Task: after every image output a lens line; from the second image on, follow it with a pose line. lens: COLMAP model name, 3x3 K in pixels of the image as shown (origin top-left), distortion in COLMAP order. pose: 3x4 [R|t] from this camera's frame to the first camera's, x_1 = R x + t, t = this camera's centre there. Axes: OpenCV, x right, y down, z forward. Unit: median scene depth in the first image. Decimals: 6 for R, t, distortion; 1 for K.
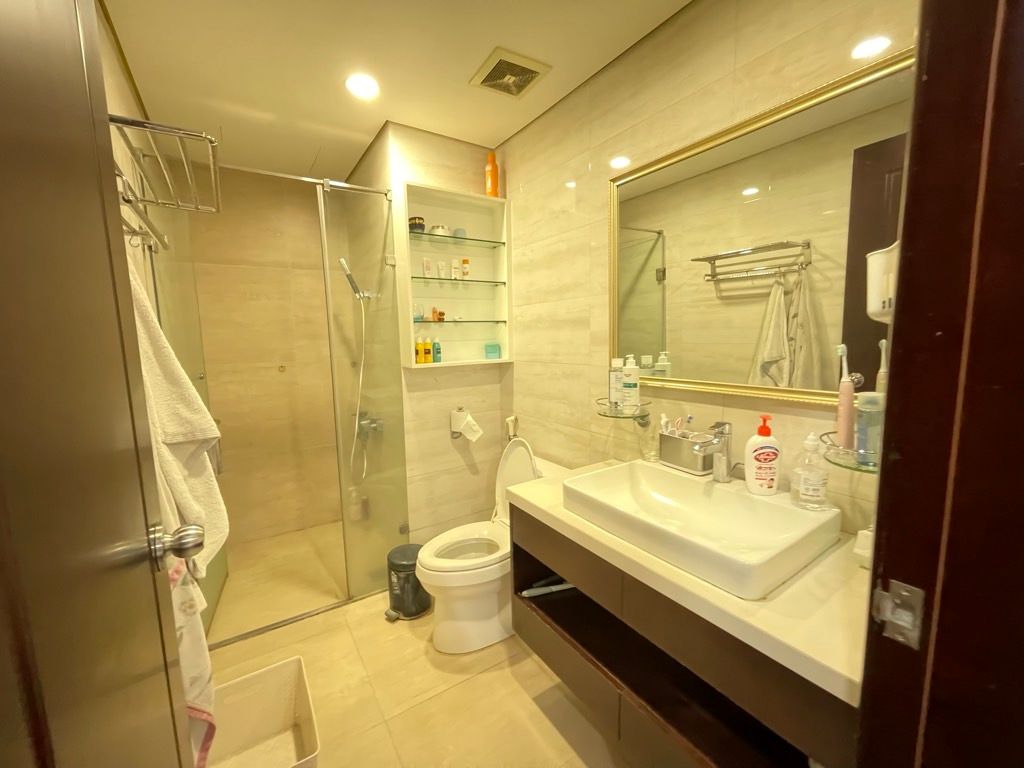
lens RADIAL K [[413.4, 0, 512.7], [0, 413.4, 384.3], [0, 0, 1]] dist [0.000146, -0.000609]
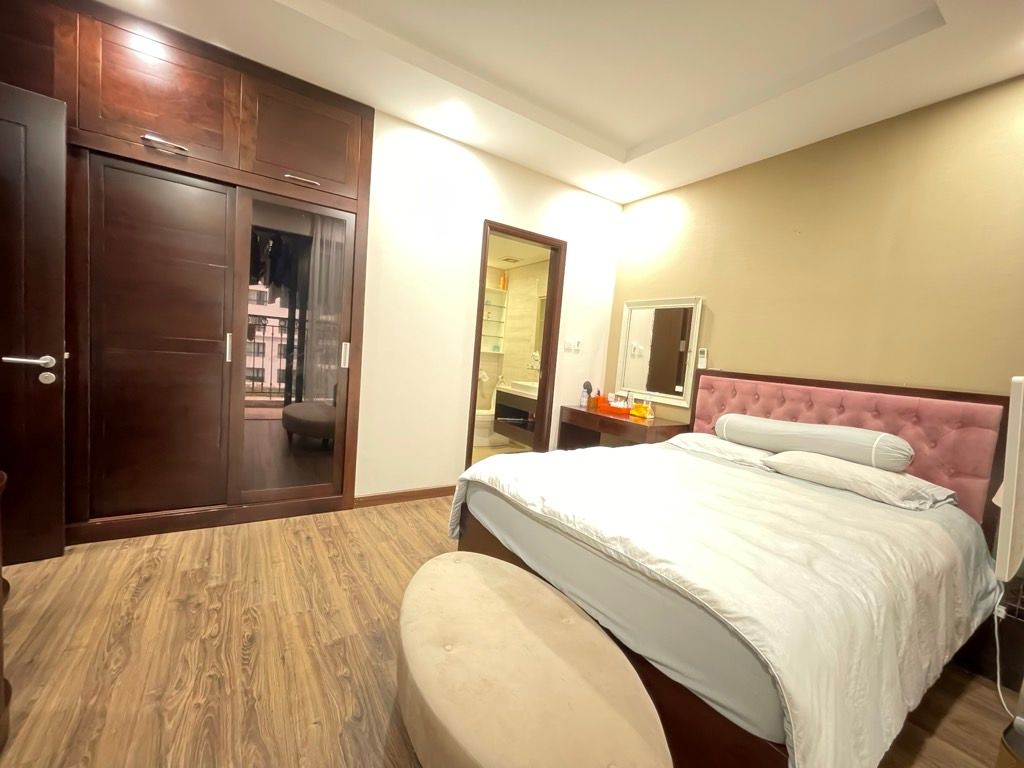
lens RADIAL K [[413.4, 0, 509.9], [0, 413.4, 383.2], [0, 0, 1]] dist [0.000146, -0.000609]
pose [[0.994622, 0.103288, -0.007659, 0.079018], [-0.103536, 0.993500, -0.047304, 0.247619], [0.002723, 0.047843, 0.998851, -1.557391]]
